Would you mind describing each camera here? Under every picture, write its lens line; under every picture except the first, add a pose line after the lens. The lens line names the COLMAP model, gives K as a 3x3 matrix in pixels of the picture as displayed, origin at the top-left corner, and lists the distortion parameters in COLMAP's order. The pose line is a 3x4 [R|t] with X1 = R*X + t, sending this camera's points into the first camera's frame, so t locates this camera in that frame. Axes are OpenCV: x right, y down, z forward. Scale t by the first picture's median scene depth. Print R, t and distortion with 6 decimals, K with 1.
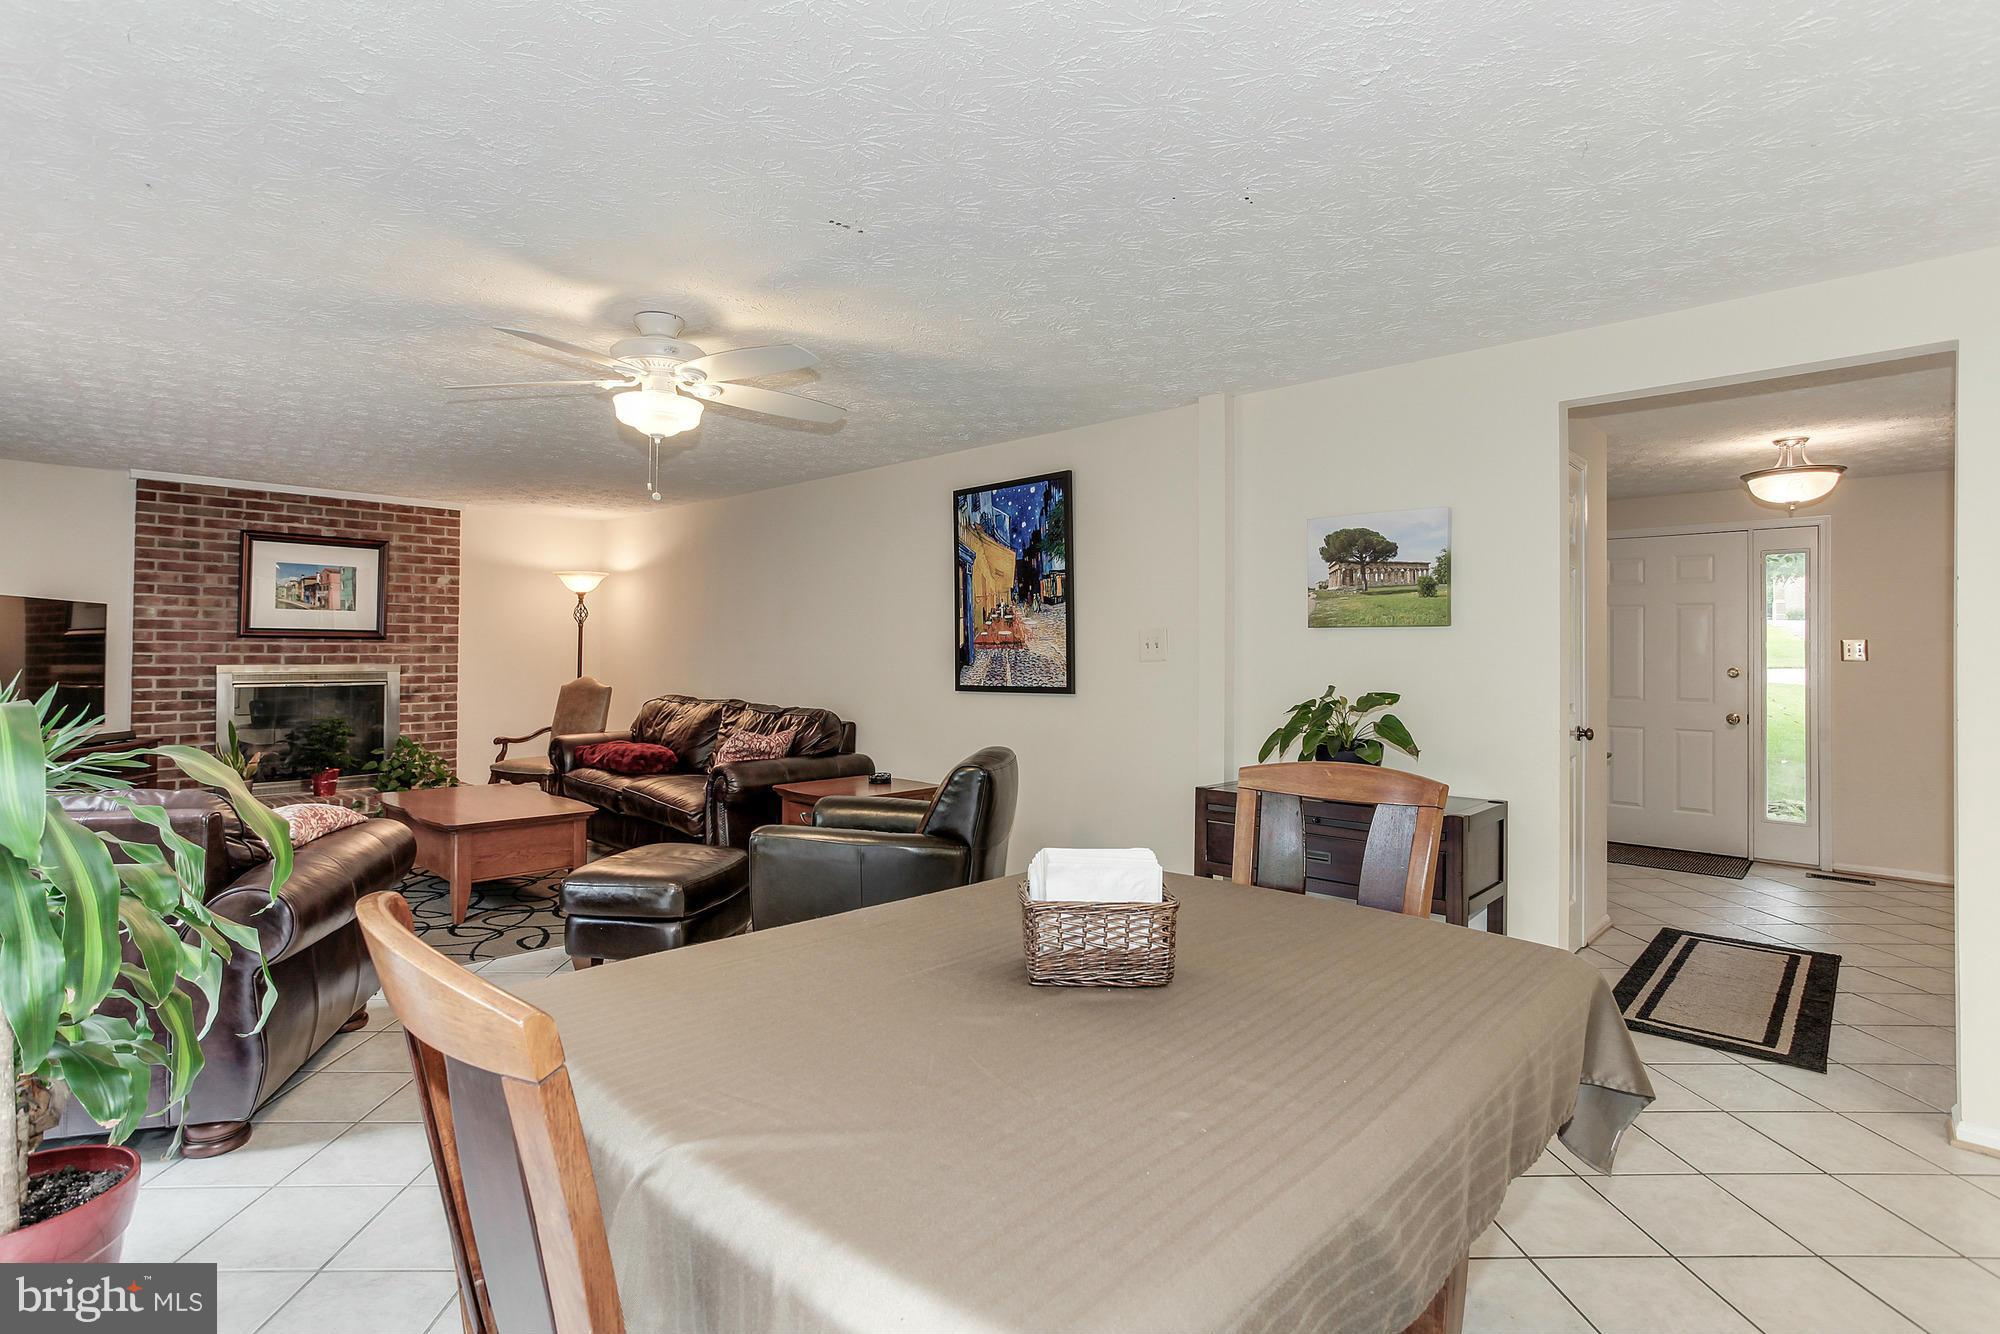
lens RADIAL K [[968.2, 0, 995.4], [0, 968.2, 638.6], [0, 0, 1]] dist [-0.061250, 0.037044]
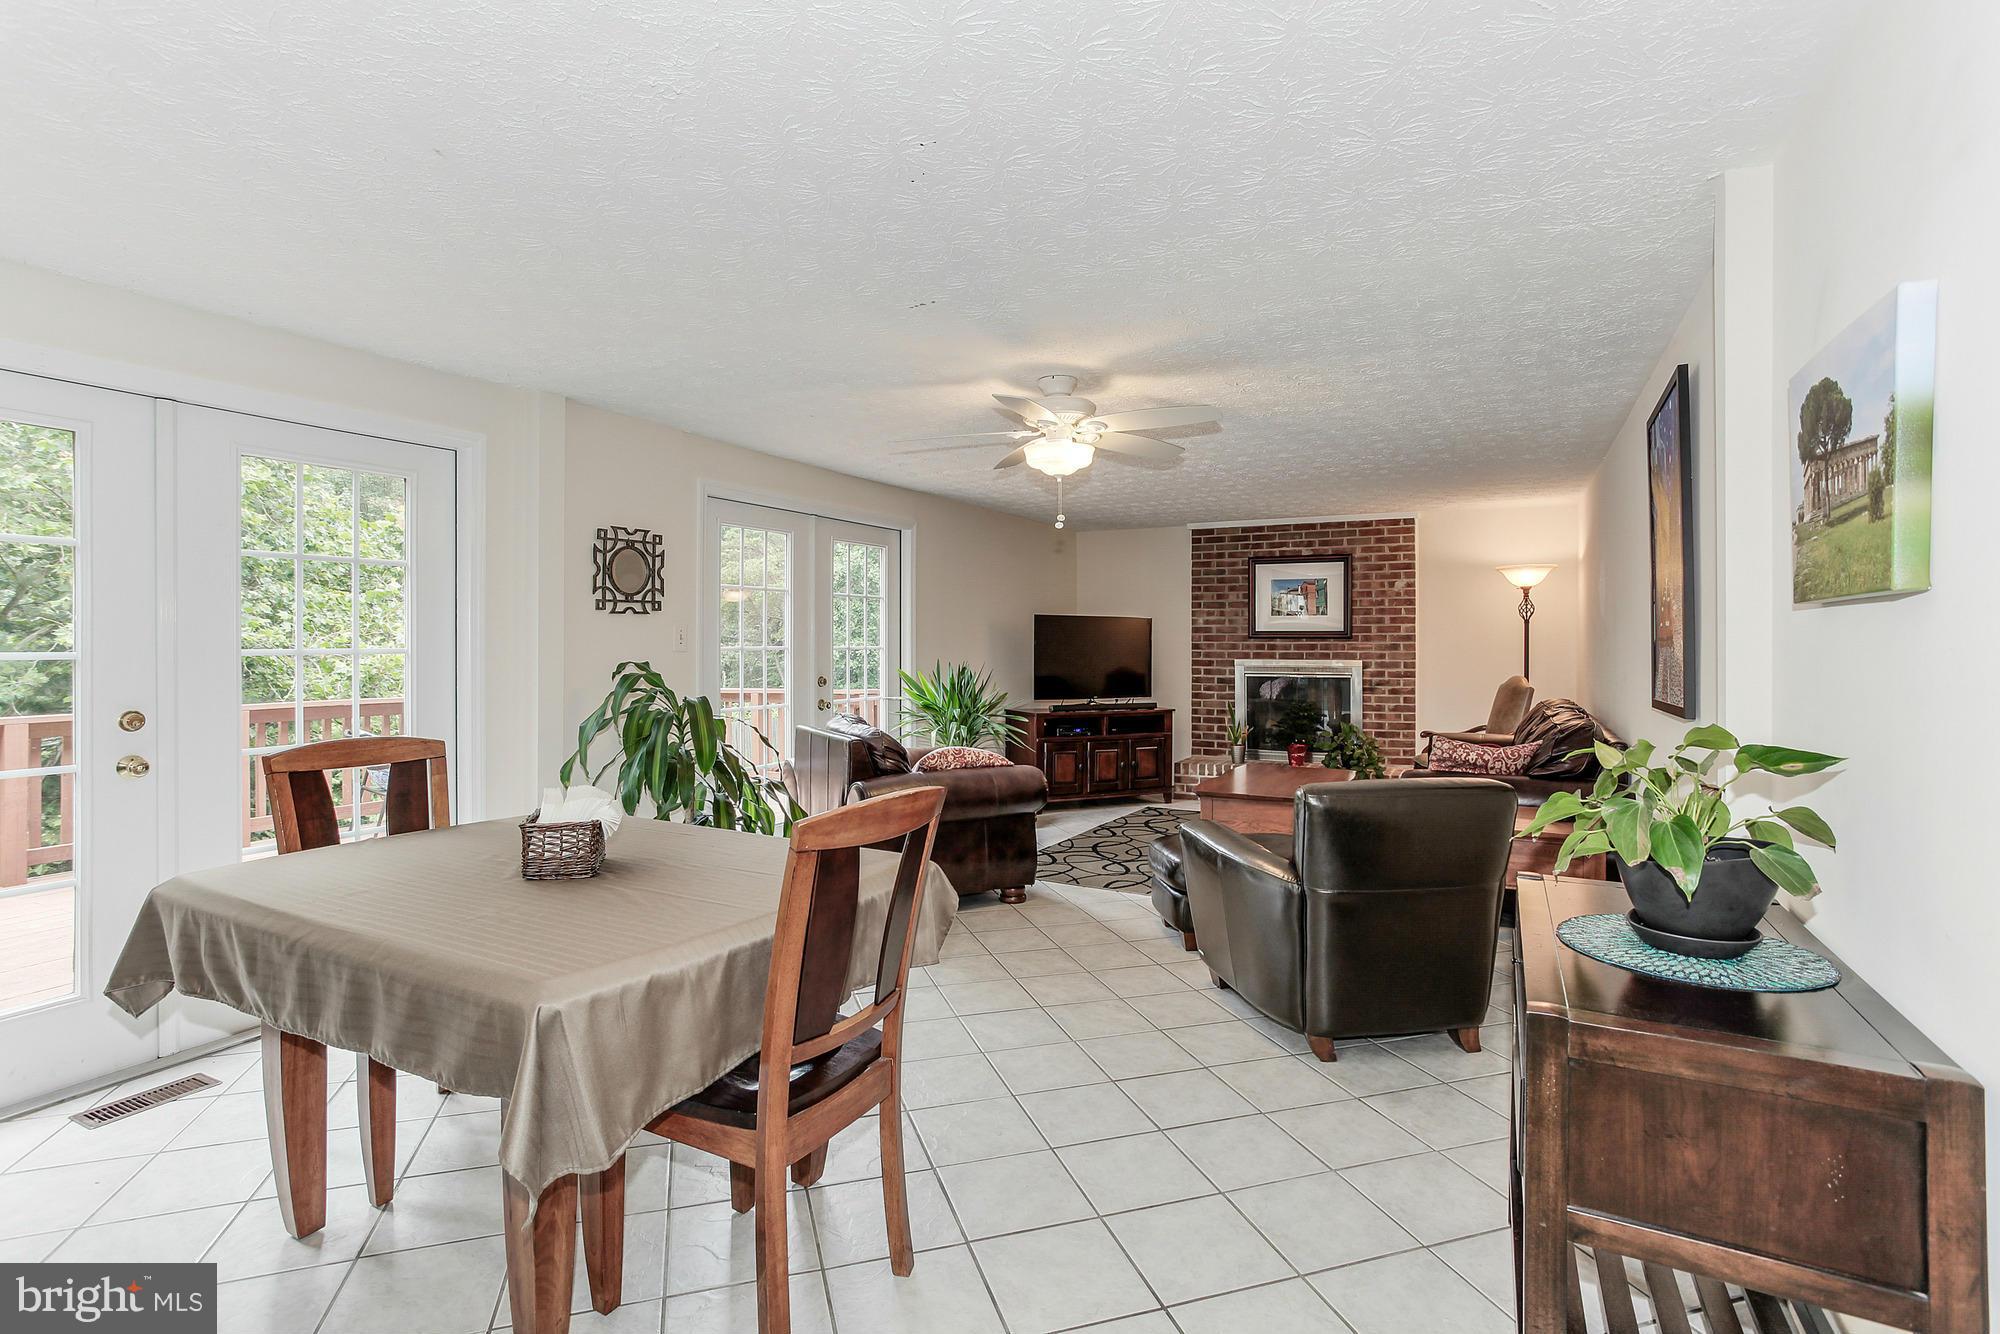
lens RADIAL K [[968.2, 0, 995.4], [0, 968.2, 638.6], [0, 0, 1]] dist [-0.061250, 0.037044]
pose [[0.266396, -0.008828, -0.963823, 0.414820], [0.013815, 0.999890, -0.005340, 0.001169], [0.963765, -0.011893, 0.266489, 0.299178]]
